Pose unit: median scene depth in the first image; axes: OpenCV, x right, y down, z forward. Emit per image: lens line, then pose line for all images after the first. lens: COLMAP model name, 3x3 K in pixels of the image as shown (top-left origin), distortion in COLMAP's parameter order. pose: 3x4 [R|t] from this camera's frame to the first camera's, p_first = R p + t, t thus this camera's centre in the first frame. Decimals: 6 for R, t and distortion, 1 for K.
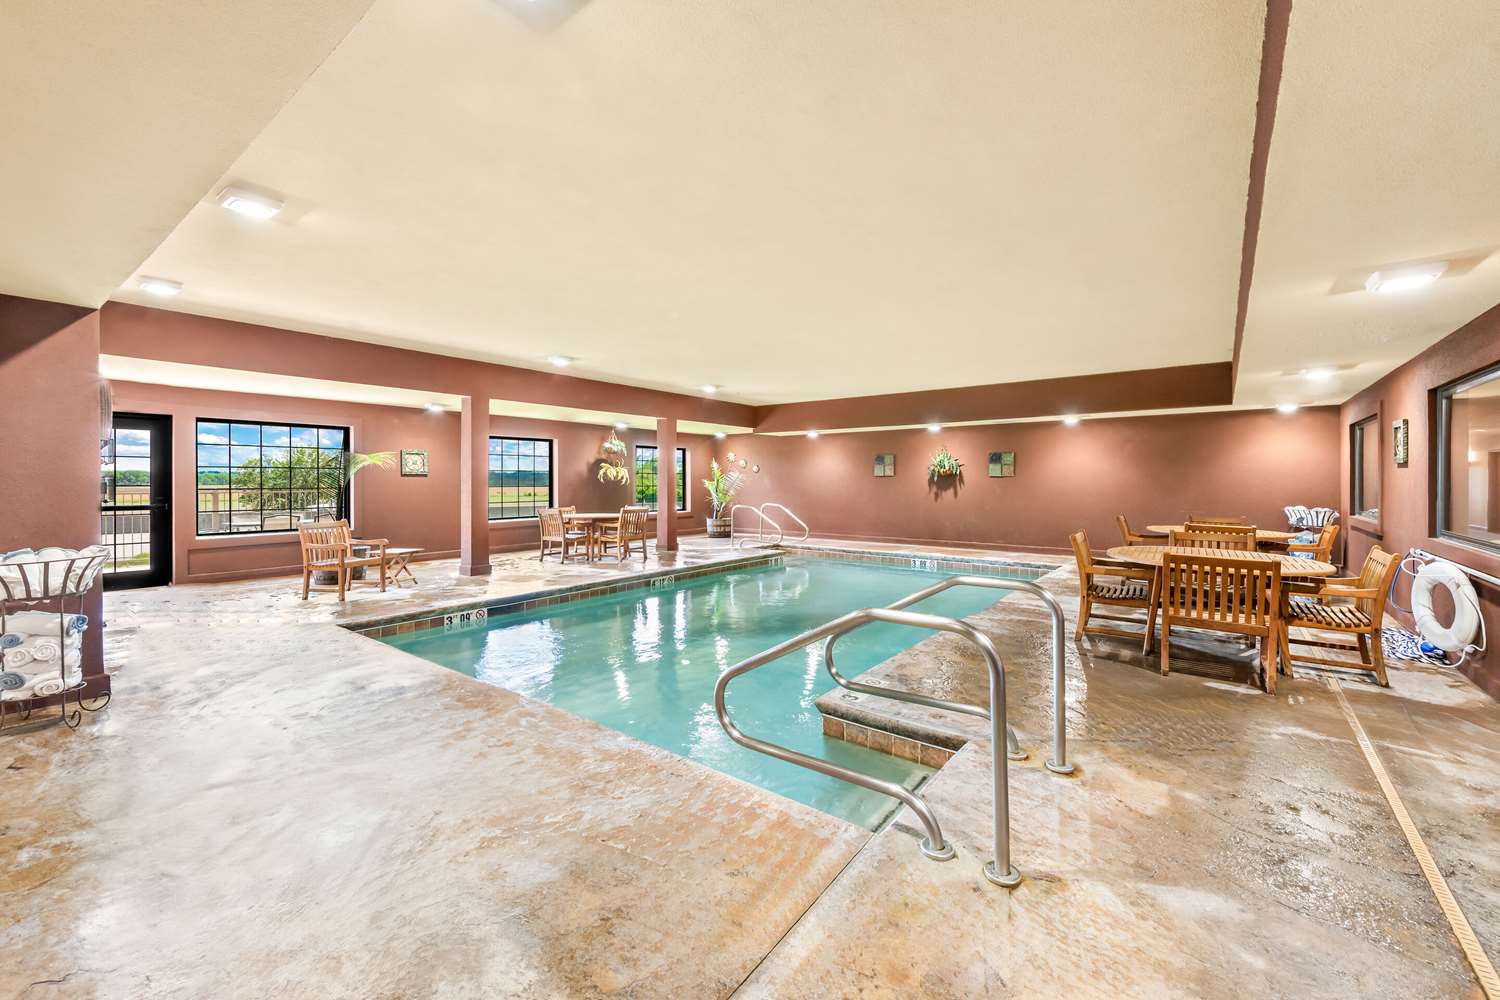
lens RADIAL K [[599.4, 0, 747.8], [0, 599.4, 486.2], [0, 0, 1]] dist [0.012486, 0.000059]
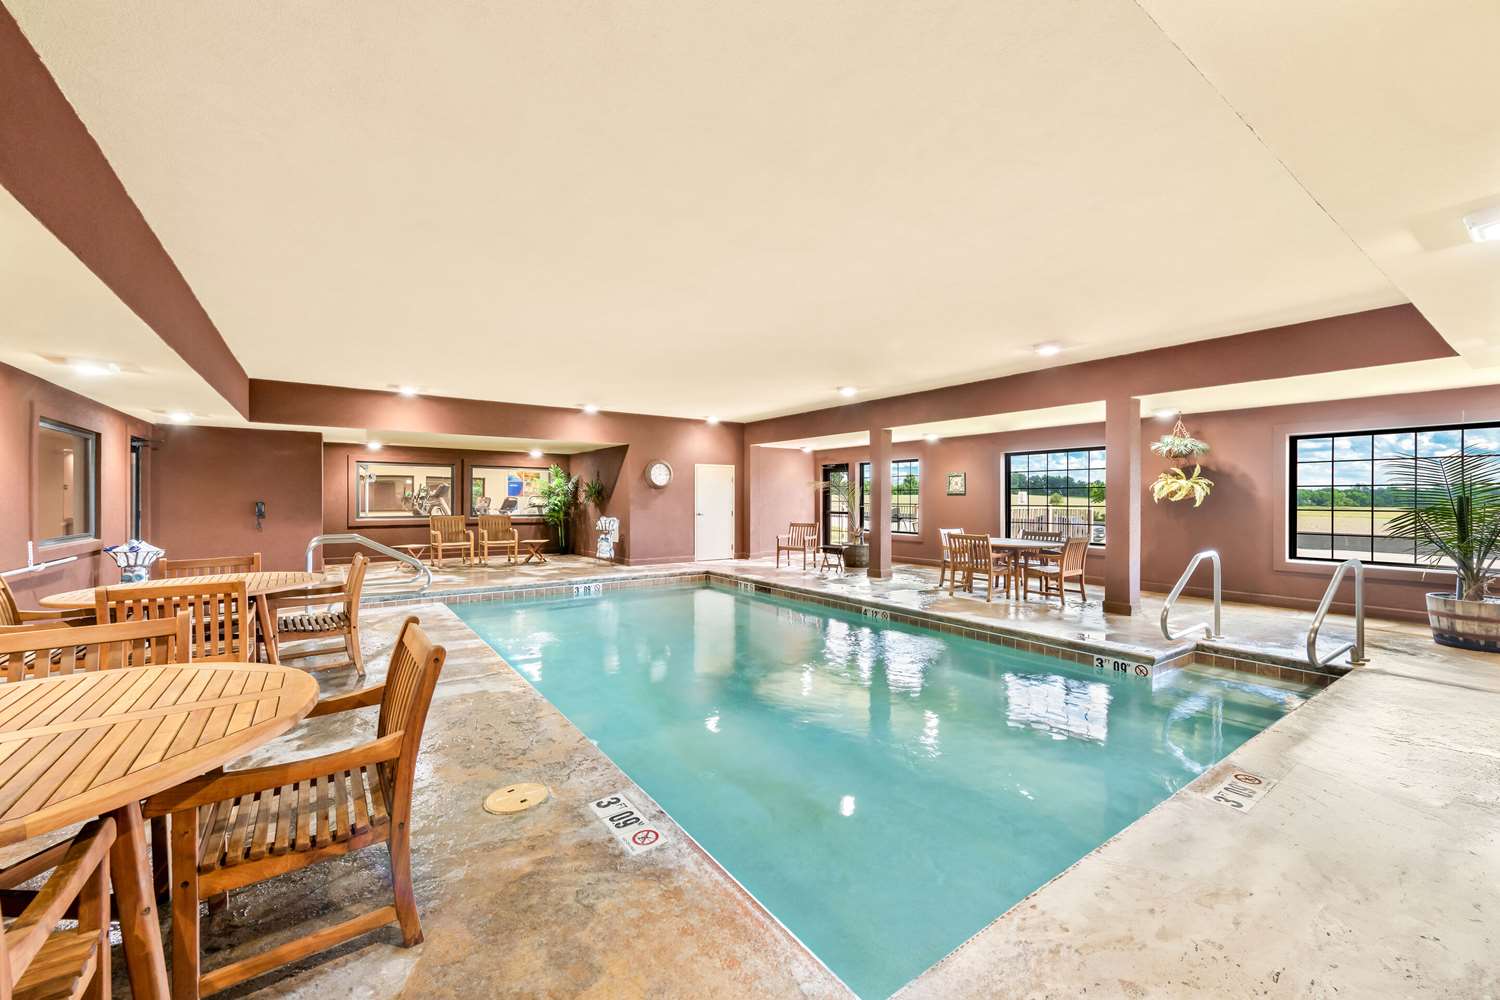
lens RADIAL K [[599.4, 0, 747.5], [0, 599.4, 499.3], [0, 0, 1]] dist [0.012486, 0.000059]
pose [[-0.297065, 0.005301, -0.954843, 0.728717], [-0.007543, 0.999940, 0.007899, -0.015373], [0.954827, 0.009549, -0.297007, 1.039510]]
